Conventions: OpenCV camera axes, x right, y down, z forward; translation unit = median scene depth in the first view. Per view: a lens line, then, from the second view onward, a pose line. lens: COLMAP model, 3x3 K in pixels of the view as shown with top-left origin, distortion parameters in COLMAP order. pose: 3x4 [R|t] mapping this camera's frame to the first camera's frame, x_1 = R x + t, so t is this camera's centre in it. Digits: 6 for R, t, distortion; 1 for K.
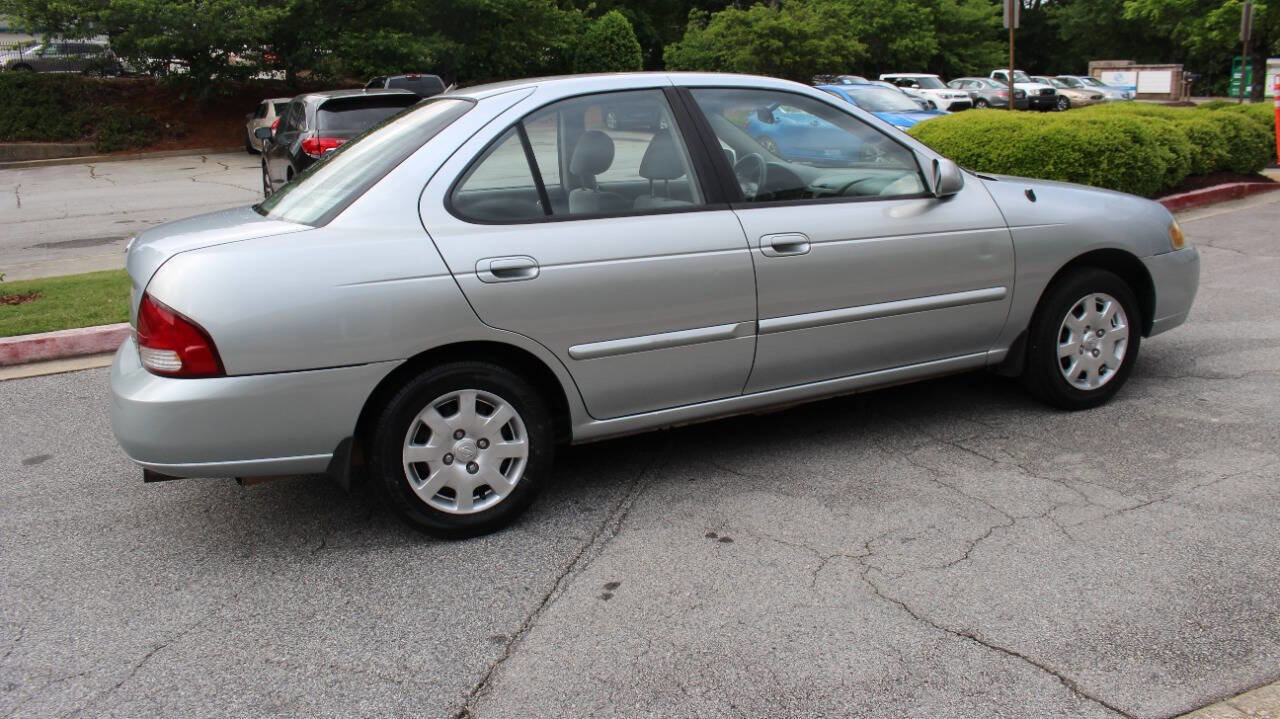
lens RADIAL K [[1047.3, 0, 629.3], [0, 1047.3, 351.6], [0, 0, 1]] dist [-0.128042, 0.074833]
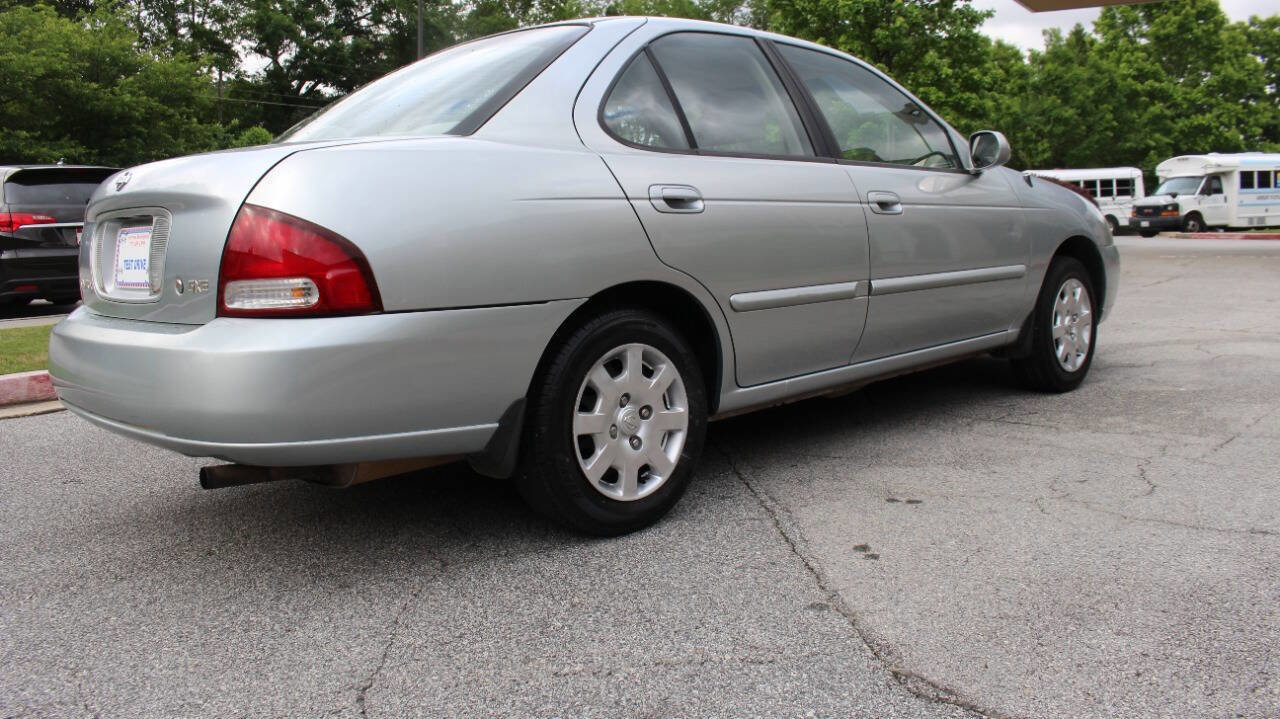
lens RADIAL K [[1047.3, 0, 638.5], [0, 1047.3, 351.2], [0, 0, 1]] dist [-0.128042, 0.074833]
pose [[0.932090, -0.026649, 0.361246, -0.442919], [0.071827, 0.991084, -0.112216, 0.132835], [-0.355035, 0.130543, 0.925694, 0.232017]]
